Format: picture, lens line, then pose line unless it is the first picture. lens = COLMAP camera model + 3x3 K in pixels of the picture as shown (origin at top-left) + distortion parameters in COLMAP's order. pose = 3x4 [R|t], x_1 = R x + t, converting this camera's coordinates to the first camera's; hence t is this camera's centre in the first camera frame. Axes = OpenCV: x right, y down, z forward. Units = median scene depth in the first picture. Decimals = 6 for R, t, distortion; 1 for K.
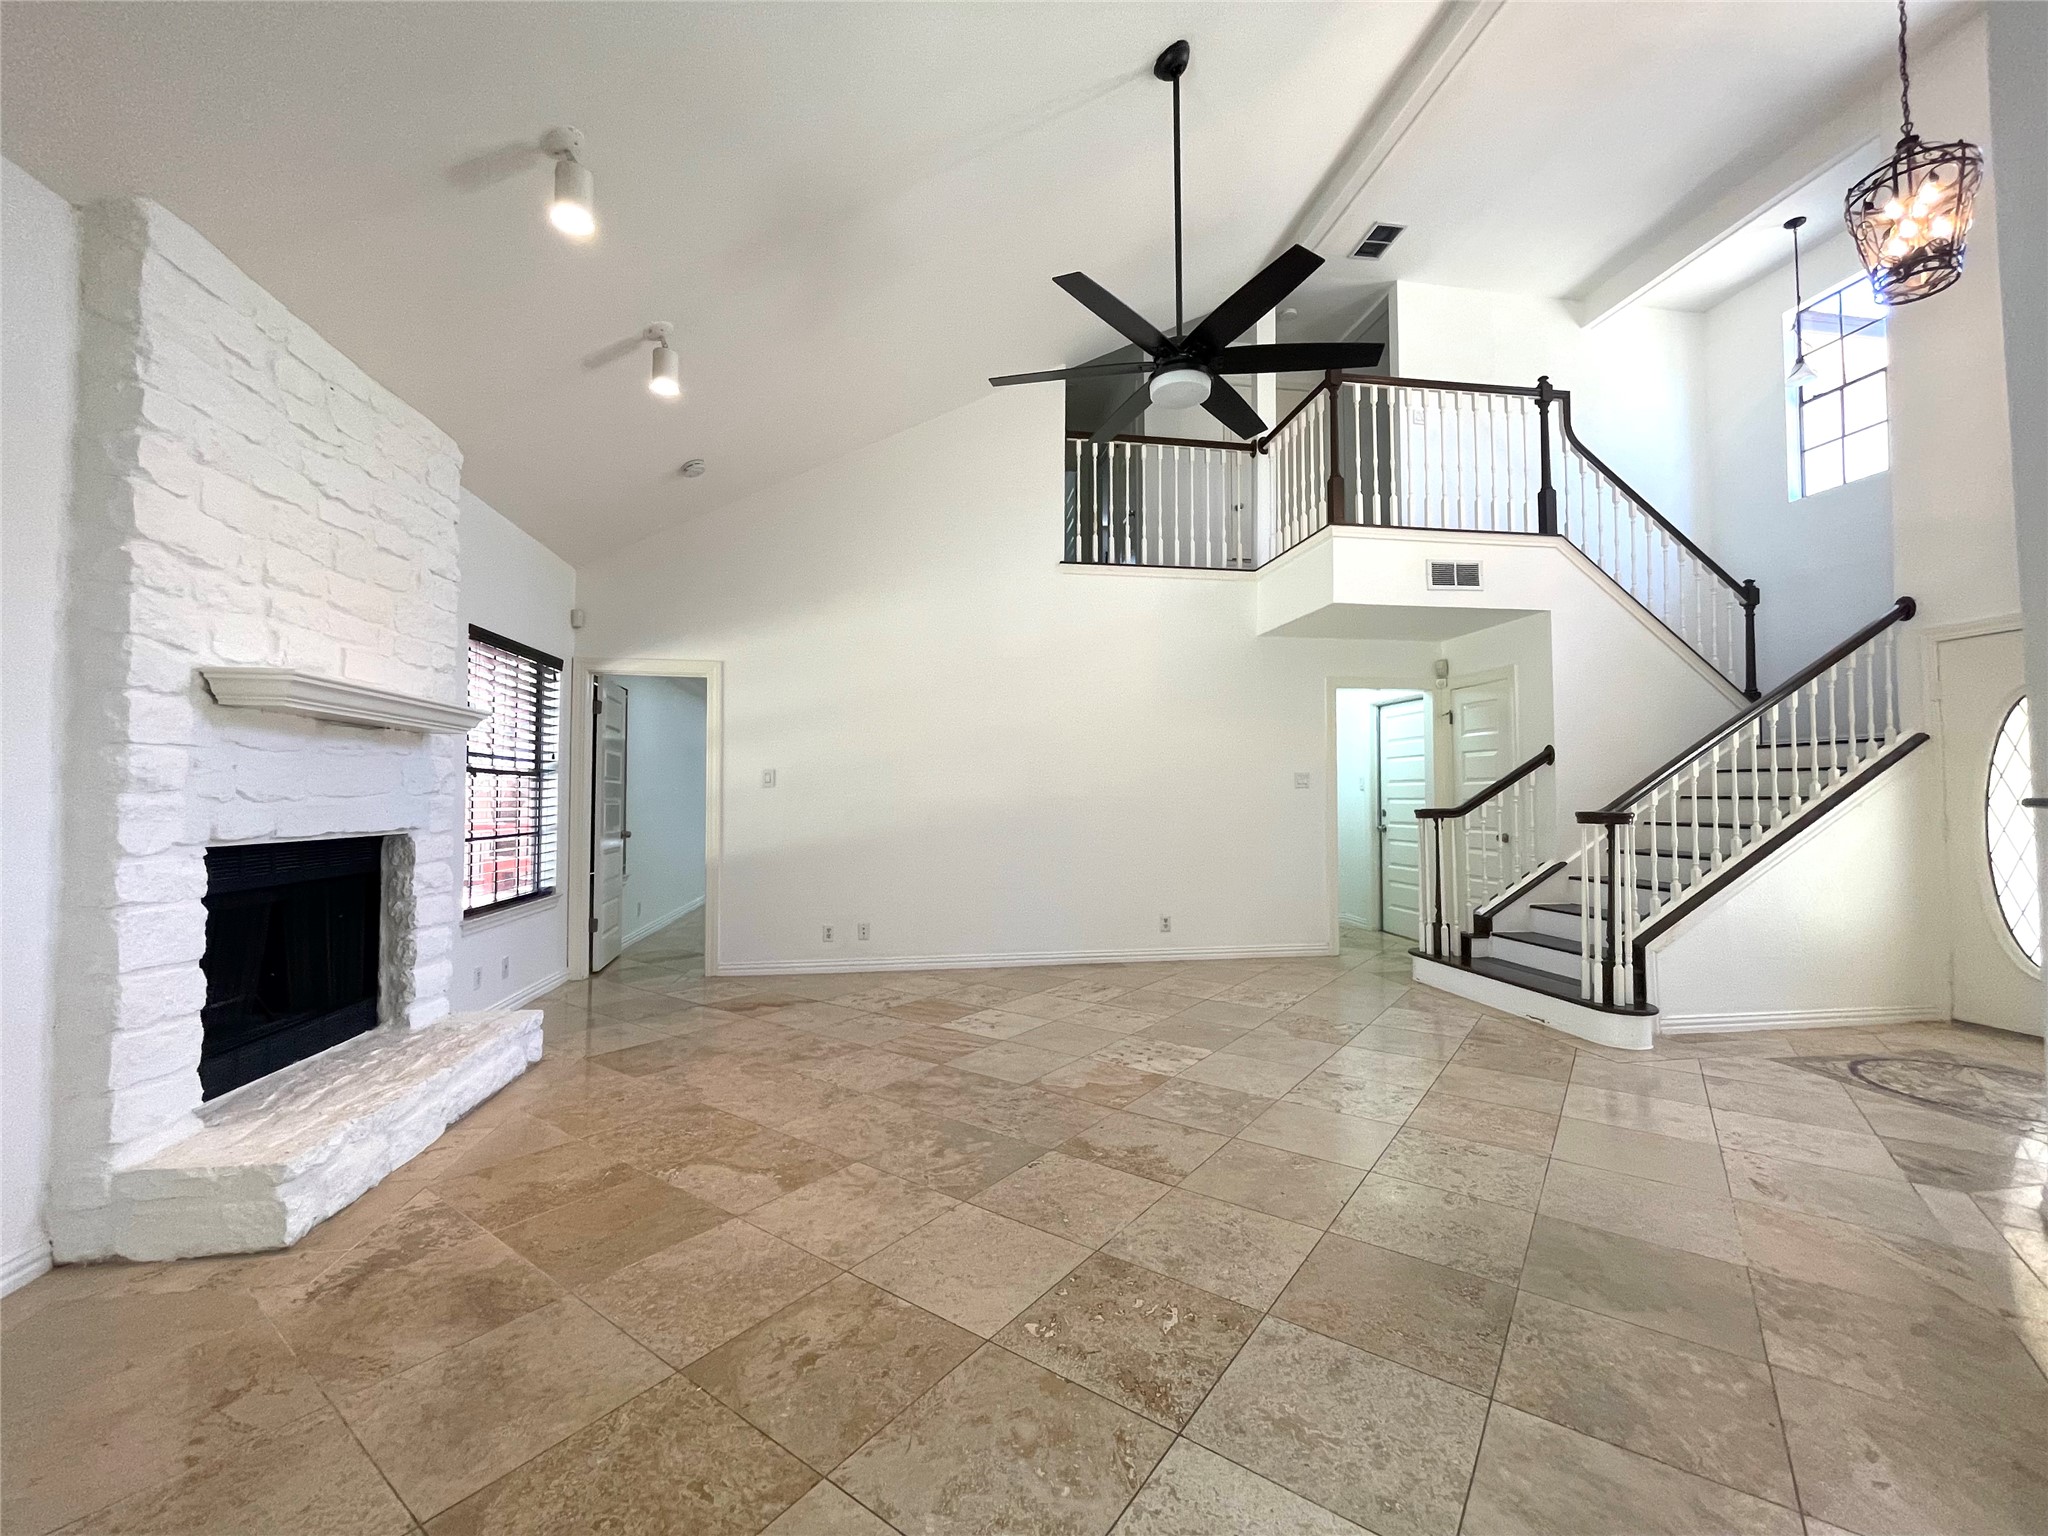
lens RADIAL K [[836.4, 0, 1027.2], [0, 836.4, 762.0], [0, 0, 1]] dist [-0.001473, 0.001188]
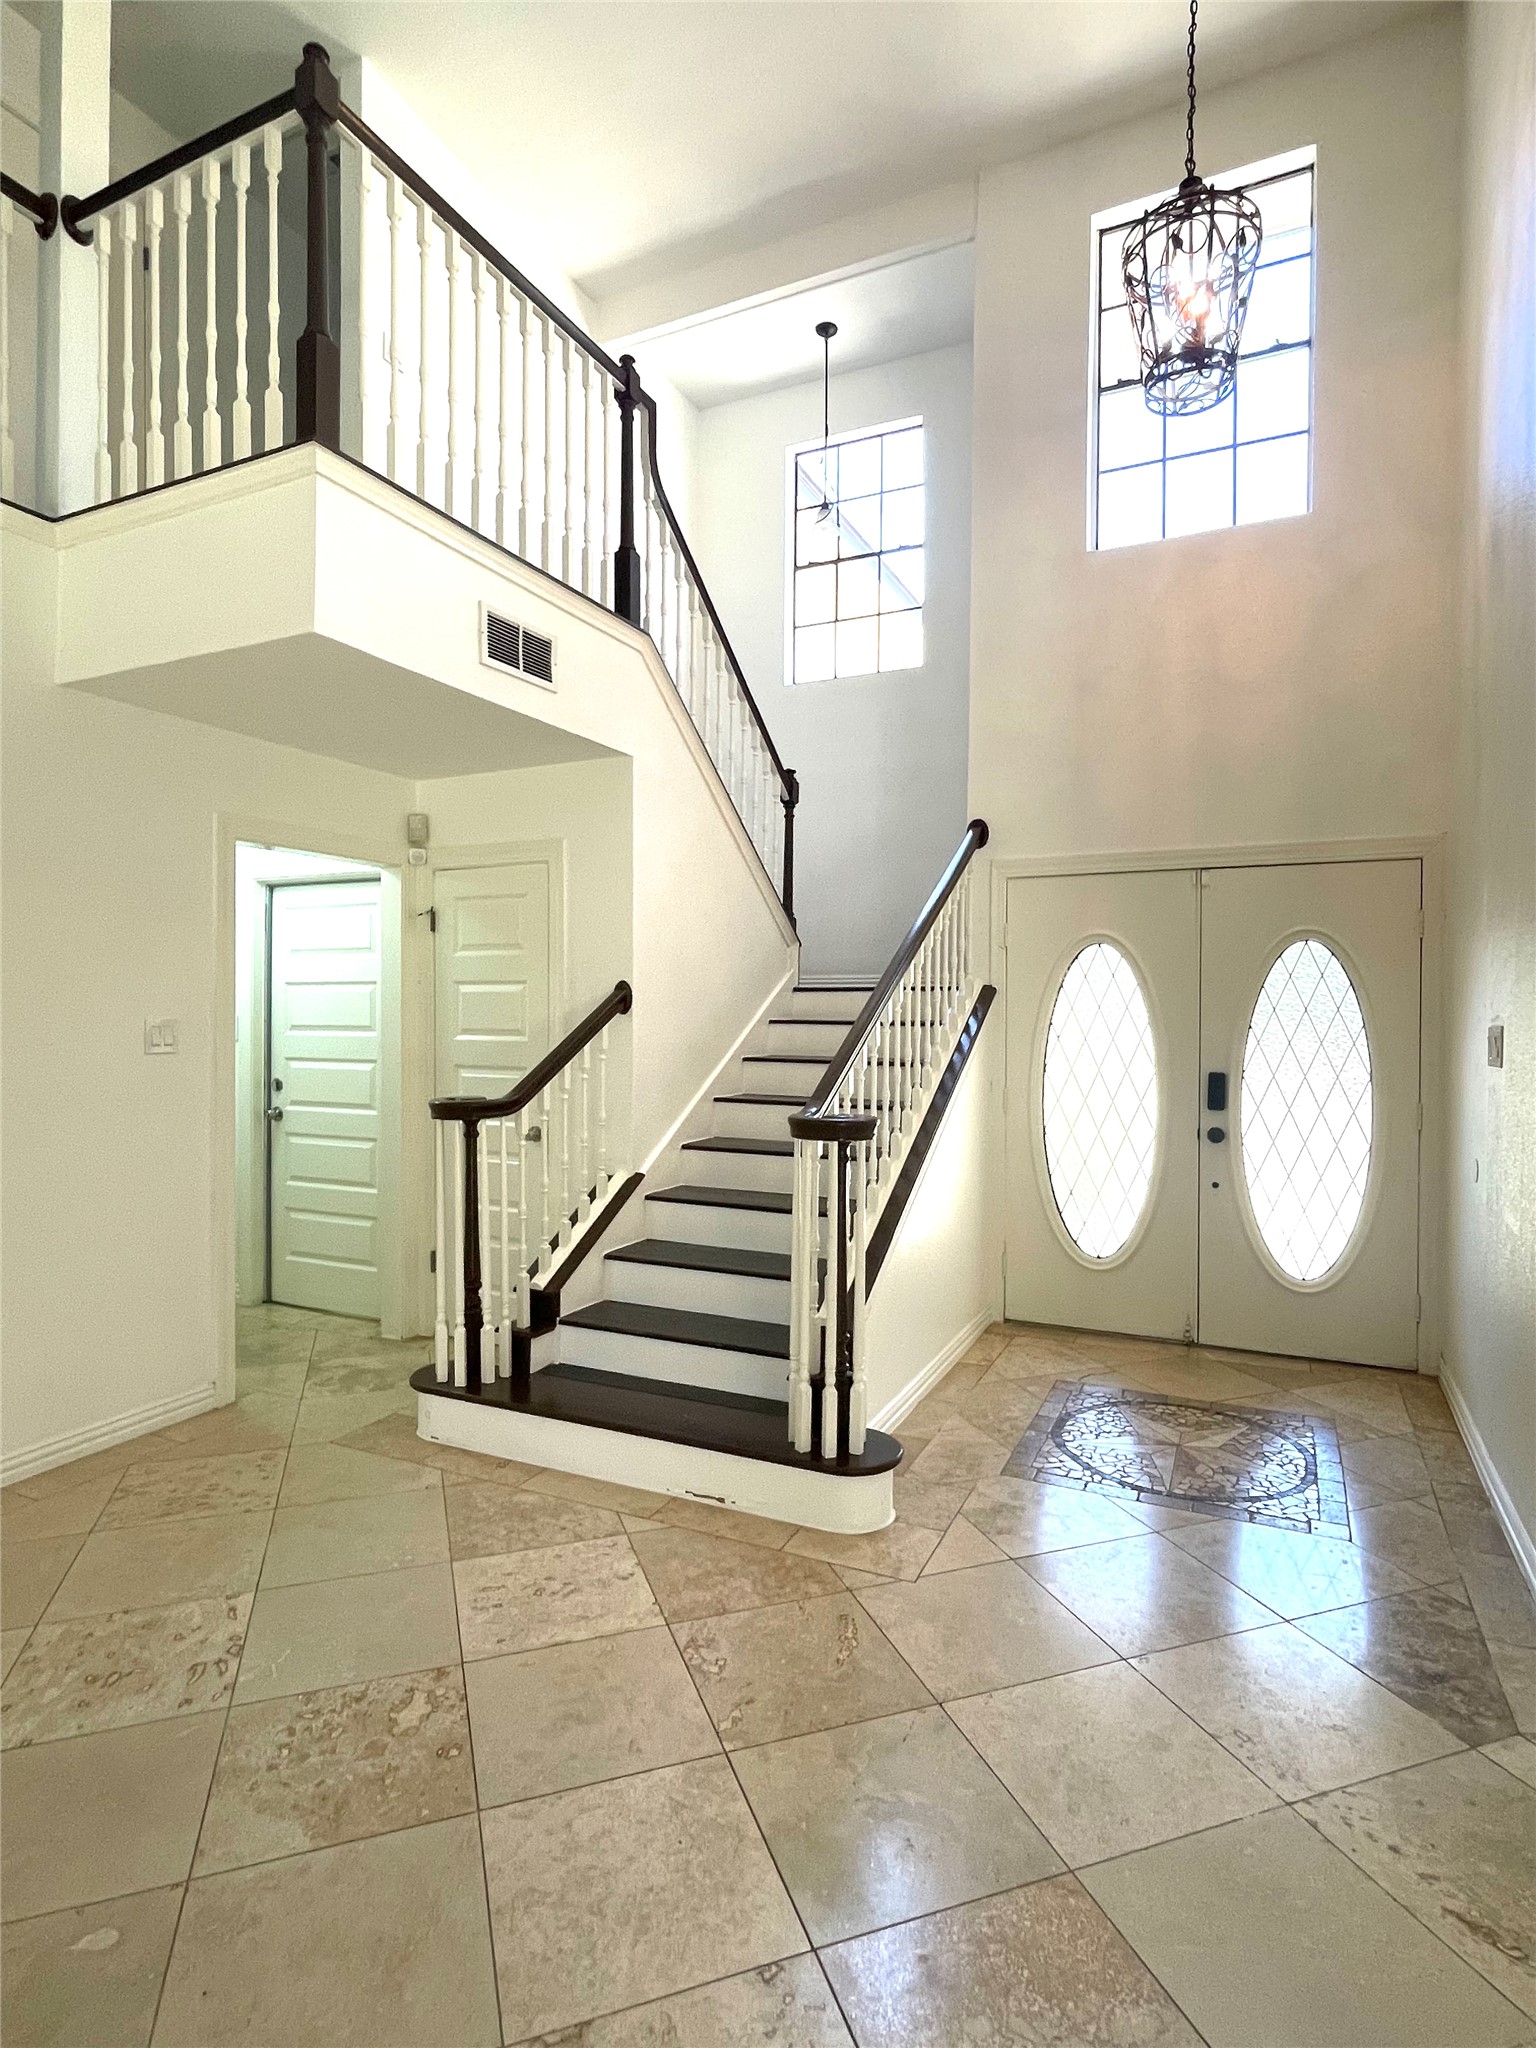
lens RADIAL K [[1064.6, 0, 761.2], [0, 1064.6, 1018.1], [0, 0, 1]] dist [-0.002081, 0.000533]
pose [[0.565253, -0.003559, 0.824910, 0.051833], [-0.038691, 0.998776, 0.030821, -0.022061], [-0.824010, -0.049338, 0.564423, 0.509471]]
